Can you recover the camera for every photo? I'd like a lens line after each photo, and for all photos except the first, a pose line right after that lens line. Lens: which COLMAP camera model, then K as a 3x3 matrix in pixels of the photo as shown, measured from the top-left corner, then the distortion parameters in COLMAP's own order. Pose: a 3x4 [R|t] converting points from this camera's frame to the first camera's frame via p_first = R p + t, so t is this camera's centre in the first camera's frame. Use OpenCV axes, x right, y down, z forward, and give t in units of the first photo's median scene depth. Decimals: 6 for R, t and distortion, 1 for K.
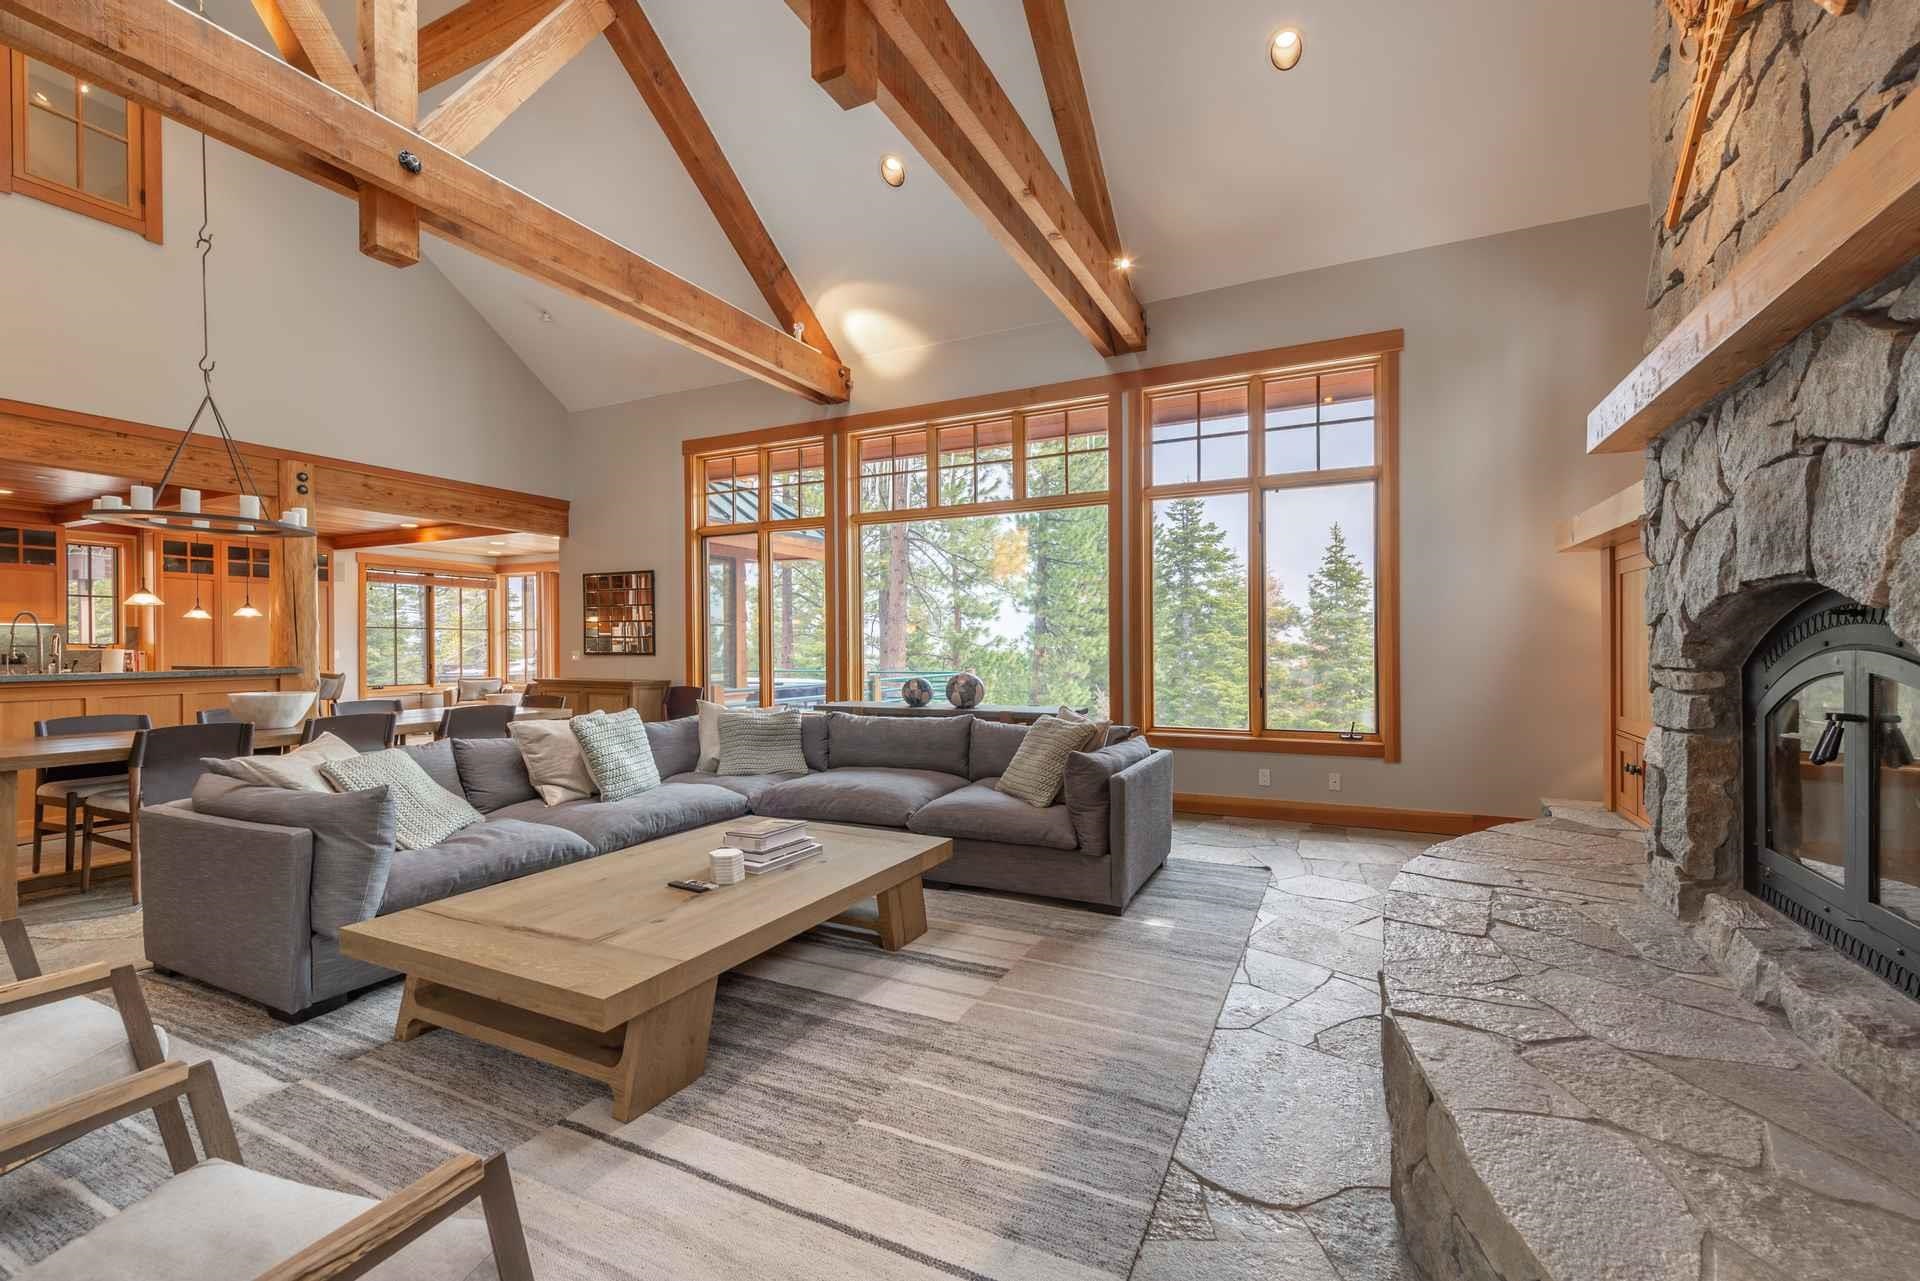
lens RADIAL K [[777.3, 0, 957.4], [0, 777.3, 631.7], [0, 0, 1]] dist [0.009392, -0.001064]
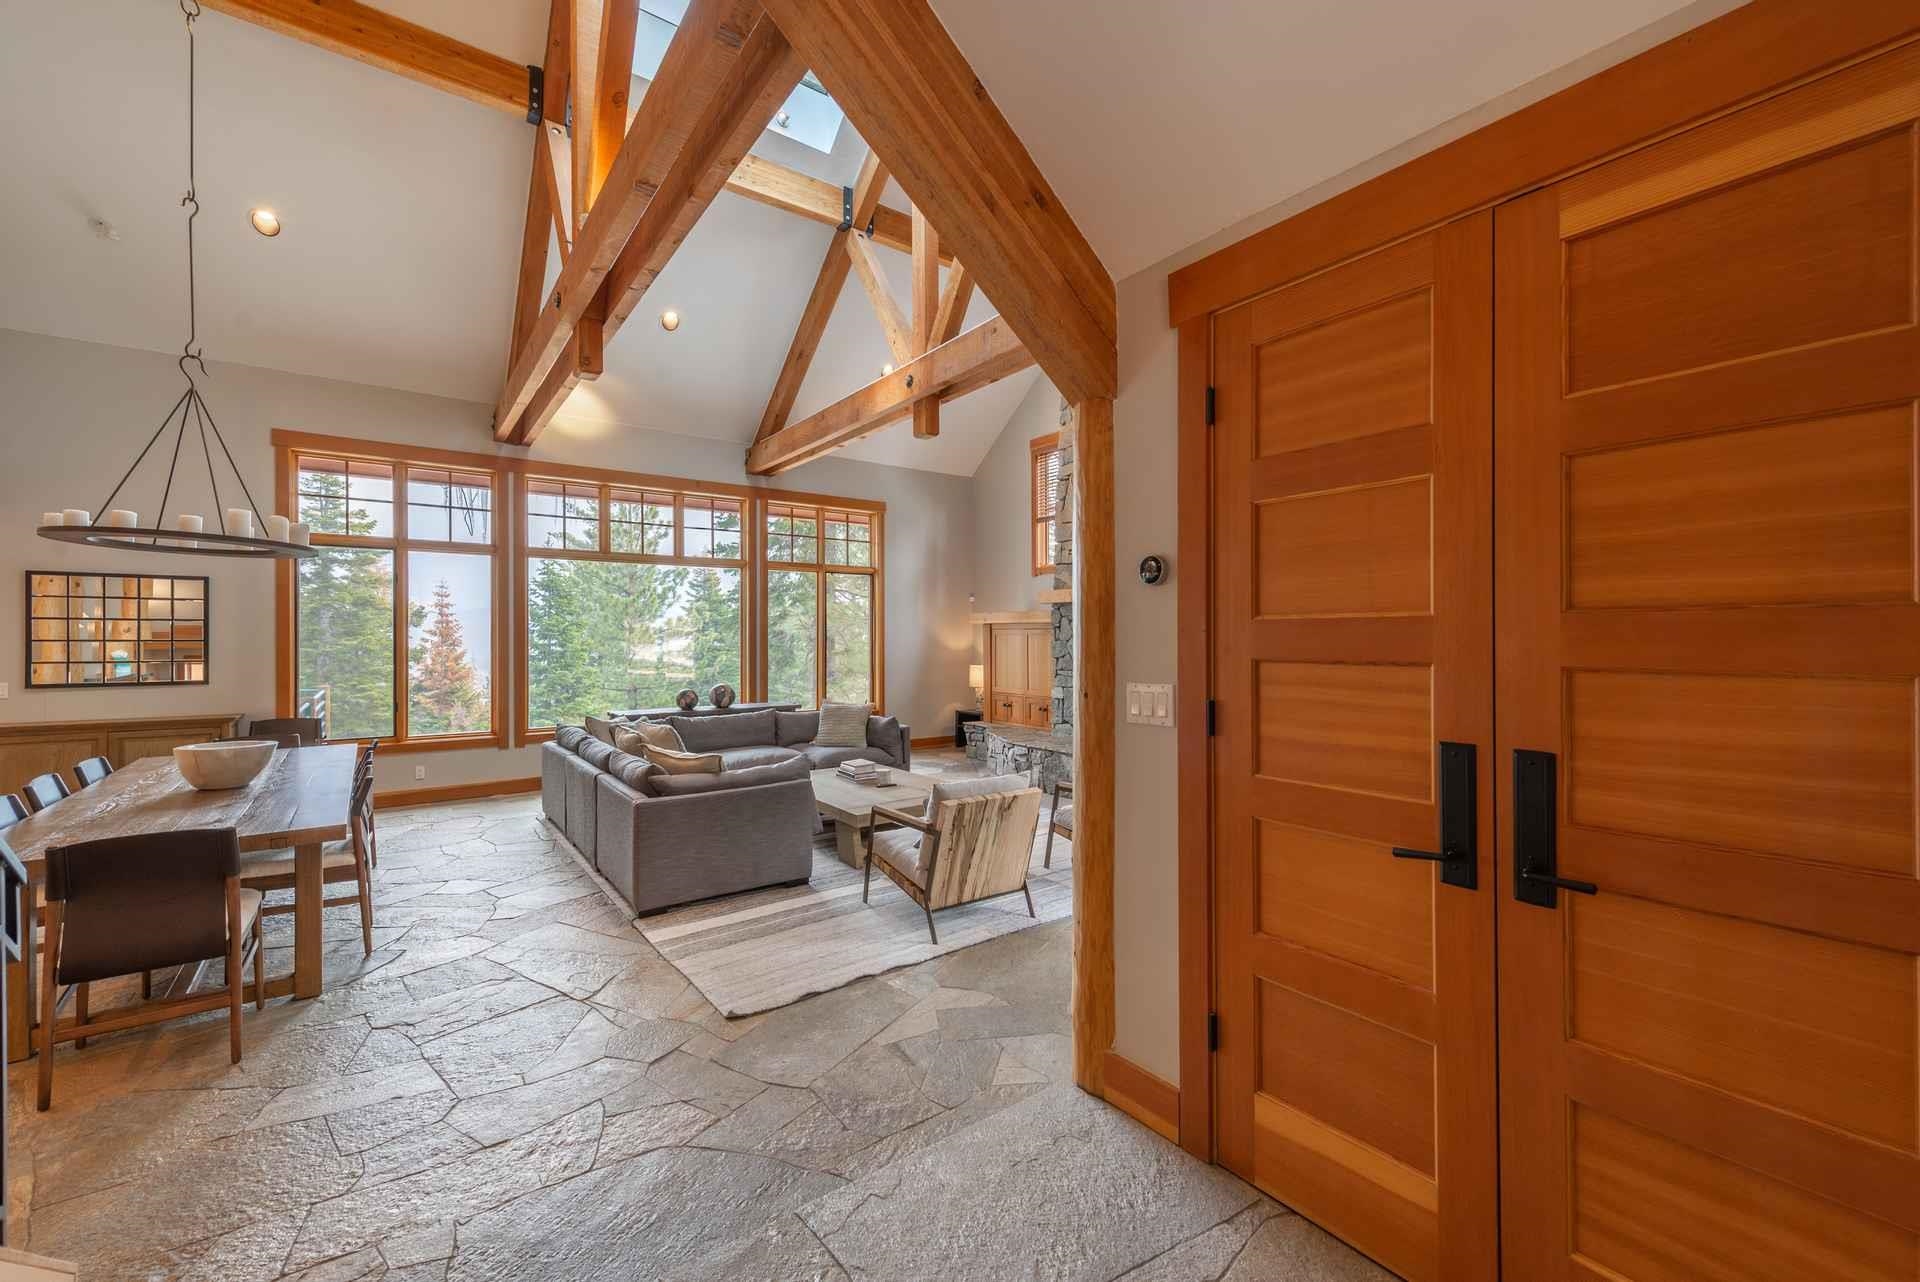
lens RADIAL K [[777.3, 0, 954.4], [0, 777.3, 637.7], [0, 0, 1]] dist [0.009392, -0.001064]
pose [[0.473112, 0.005626, 0.880984, -0.932443], [-0.013999, 0.999901, 0.001133, -0.034787], [-0.880891, -0.012869, 0.473144, -0.087845]]
